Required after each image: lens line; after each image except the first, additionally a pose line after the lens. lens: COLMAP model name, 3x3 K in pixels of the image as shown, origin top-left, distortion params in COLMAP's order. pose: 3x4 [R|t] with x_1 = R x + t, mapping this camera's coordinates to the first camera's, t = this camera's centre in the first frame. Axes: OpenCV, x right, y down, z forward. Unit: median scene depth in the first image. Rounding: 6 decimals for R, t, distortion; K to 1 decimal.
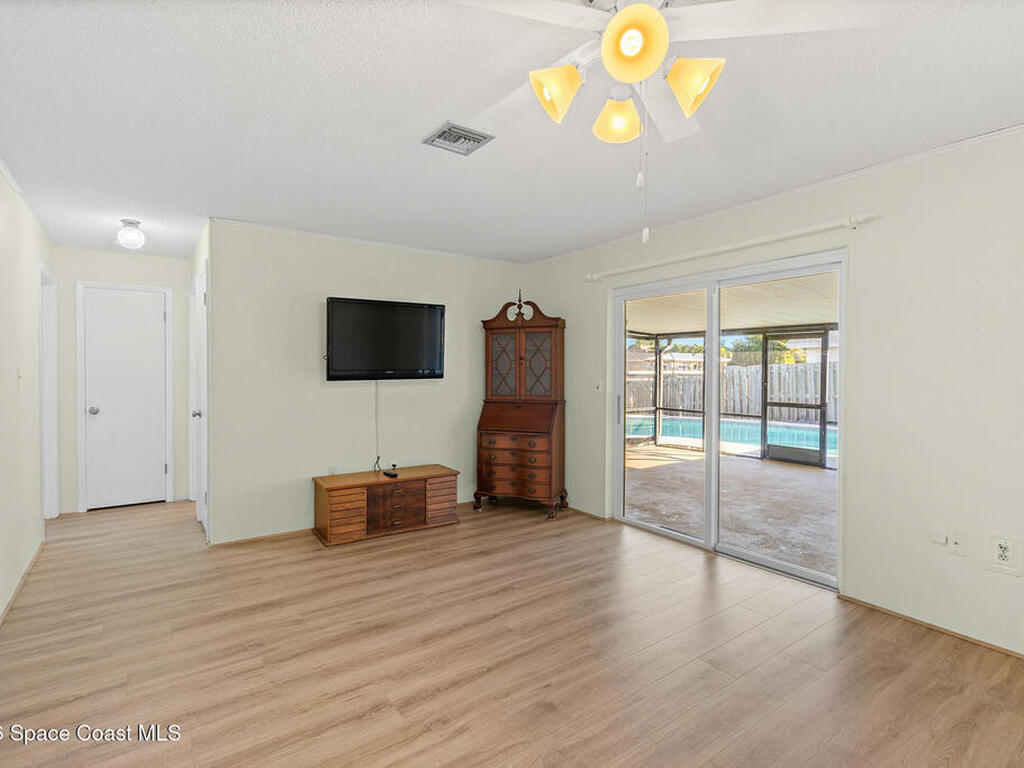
lens RADIAL K [[509.0, 0, 505.7], [0, 509.0, 373.9], [0, 0, 1]] dist [-0.003208, -0.000547]
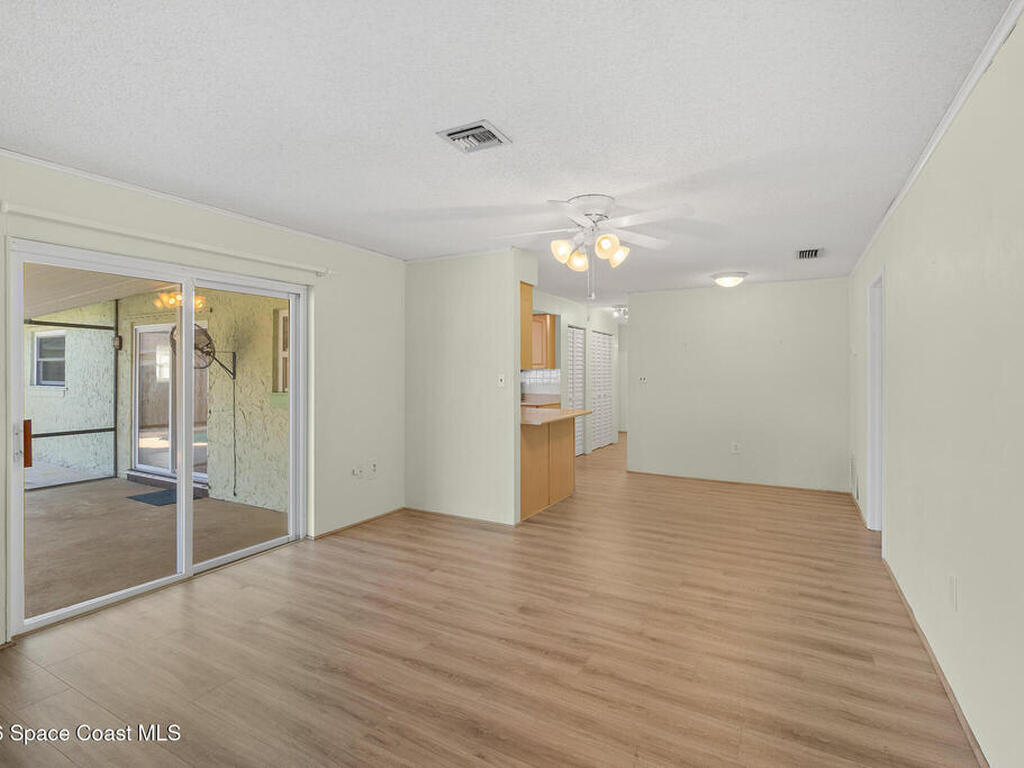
lens RADIAL K [[509.0, 0, 505.7], [0, 509.0, 373.9], [0, 0, 1]] dist [-0.003208, -0.000547]
pose [[-0.421079, -0.006065, 0.907004, -1.092247], [0.005397, 0.999943, 0.009192, -0.022946], [-0.907008, 0.008765, -0.421023, 1.502210]]
